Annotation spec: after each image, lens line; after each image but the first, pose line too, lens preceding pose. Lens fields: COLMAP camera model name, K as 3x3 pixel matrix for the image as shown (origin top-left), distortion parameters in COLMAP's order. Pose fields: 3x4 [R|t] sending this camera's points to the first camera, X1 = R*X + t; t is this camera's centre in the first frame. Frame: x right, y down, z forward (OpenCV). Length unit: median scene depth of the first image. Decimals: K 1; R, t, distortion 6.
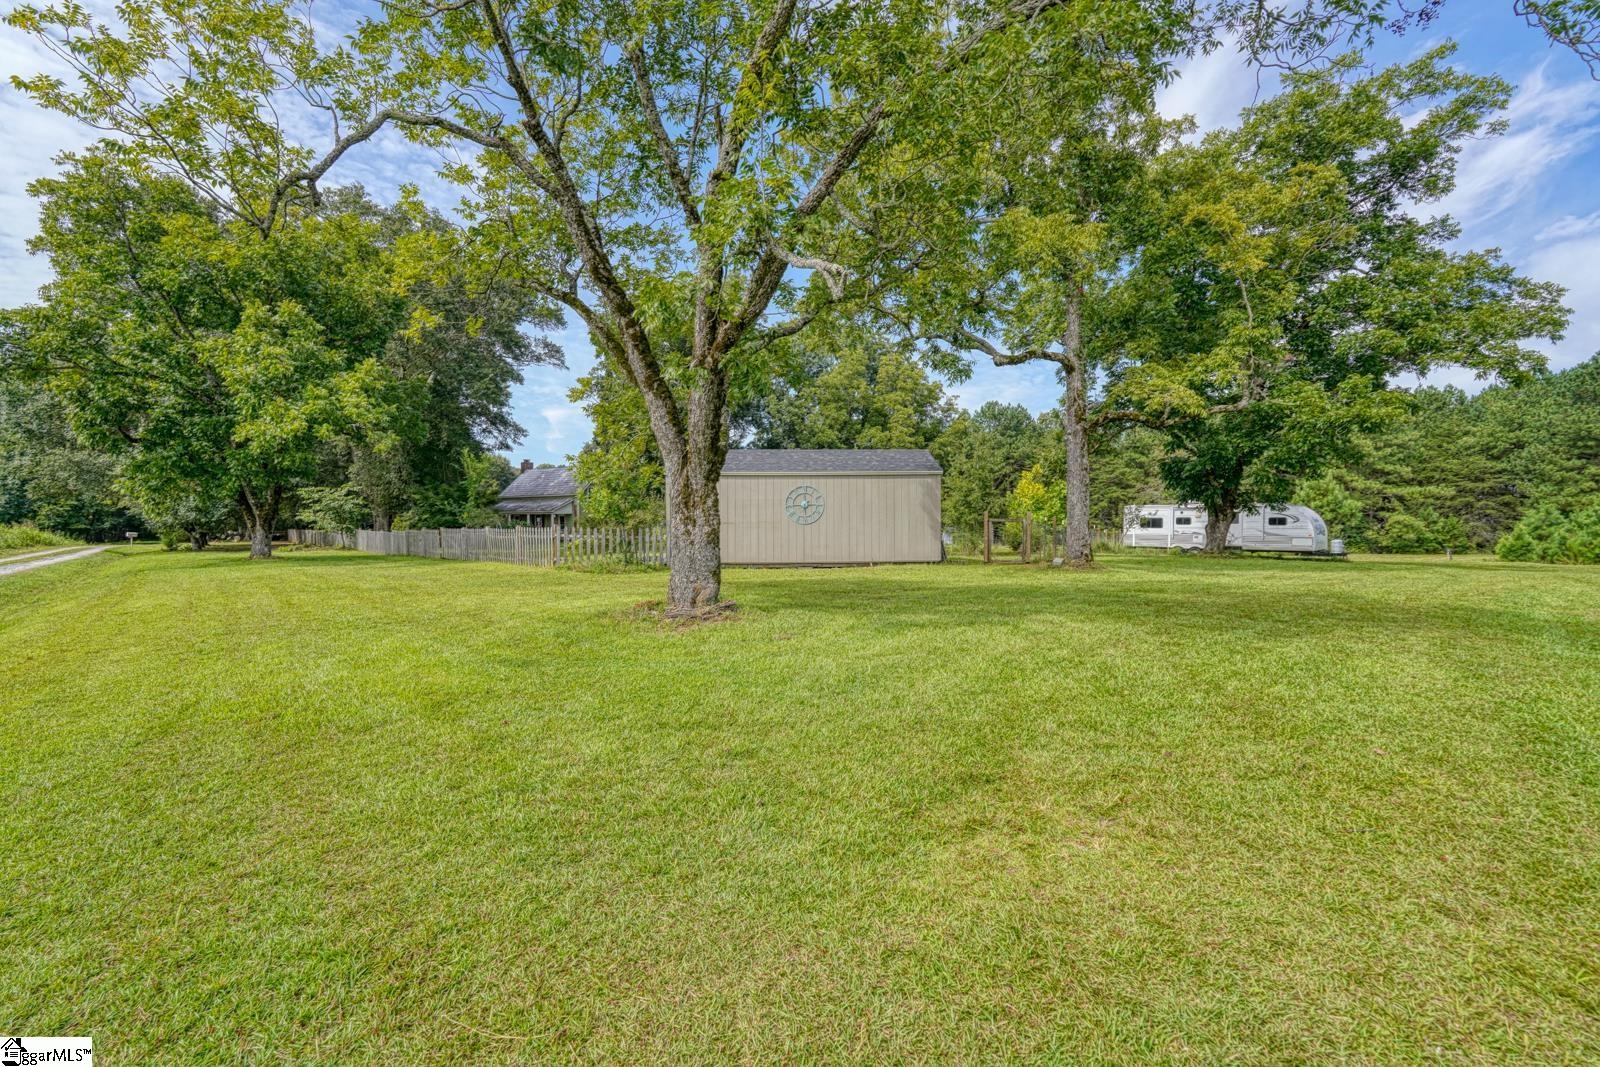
lens RADIAL K [[731.6, 0, 797.1], [0, 731.6, 534.3], [0, 0, 1]] dist [0.004039, 0.000226]
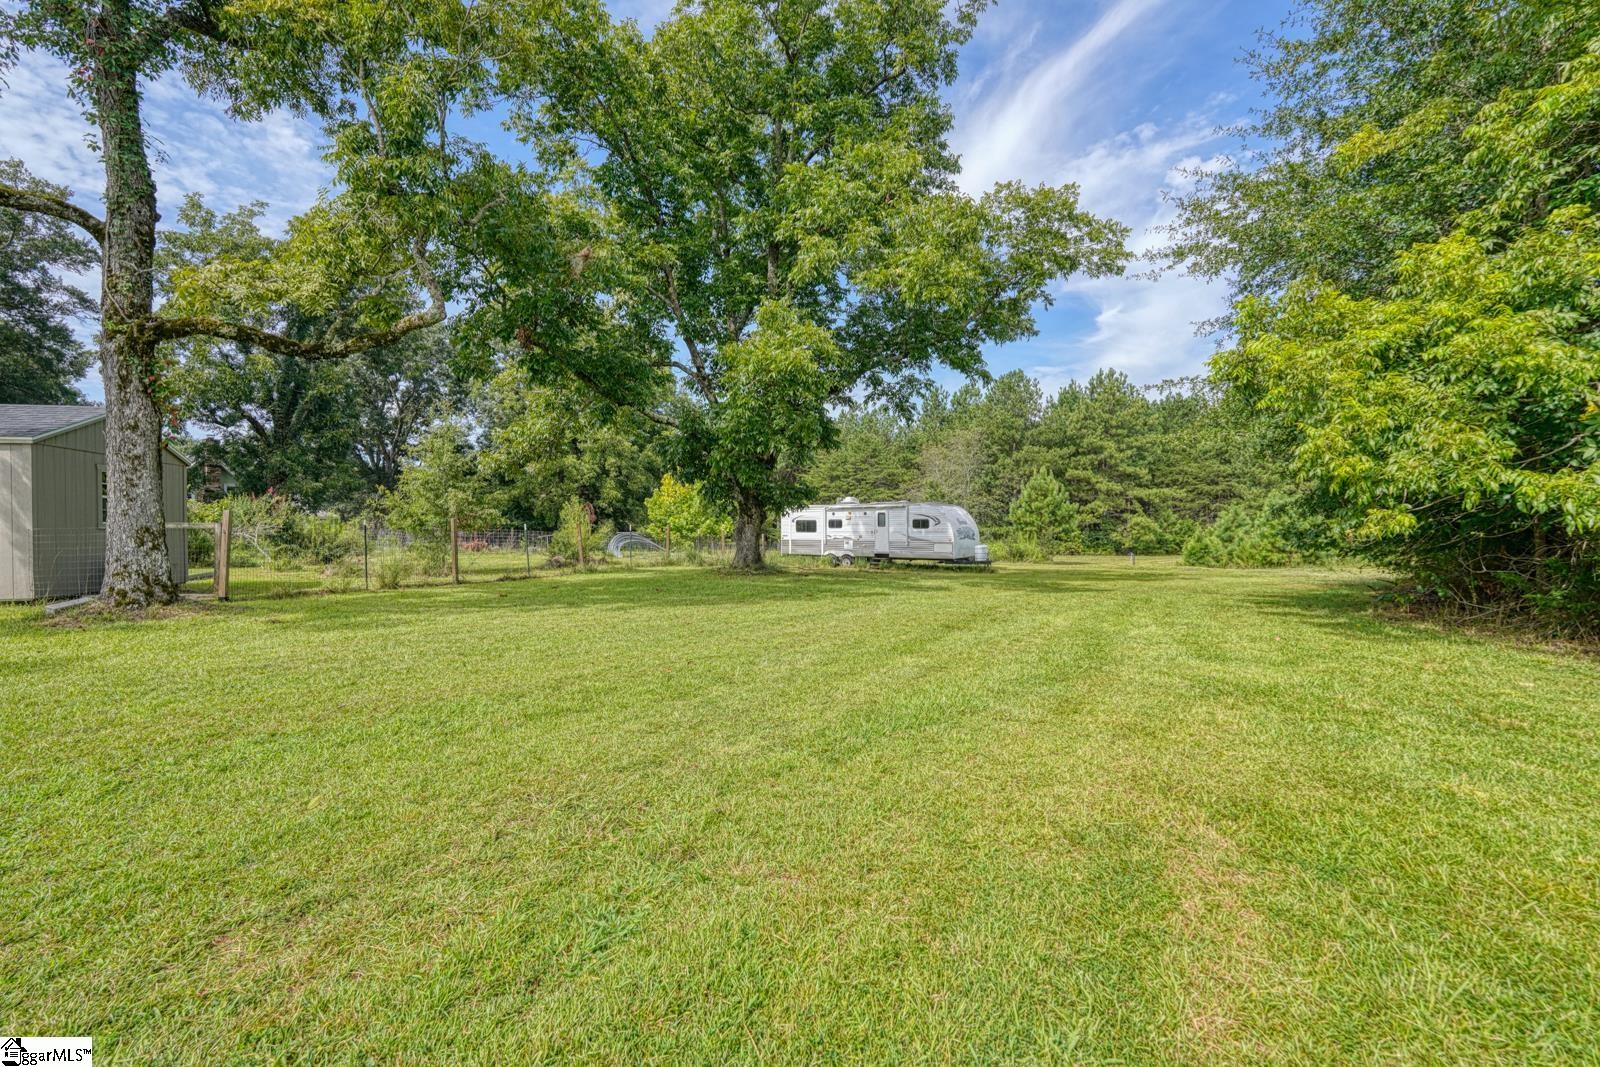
lens RADIAL K [[731.6, 0, 803.3], [0, 731.6, 530.9], [0, 0, 1]] dist [0.004039, 0.000226]
pose [[0.982905, -0.005838, 0.184023, 0.186713], [0.007588, 0.999932, -0.008806, -0.001555], [-0.183959, 0.010052, 0.982883, 0.098738]]
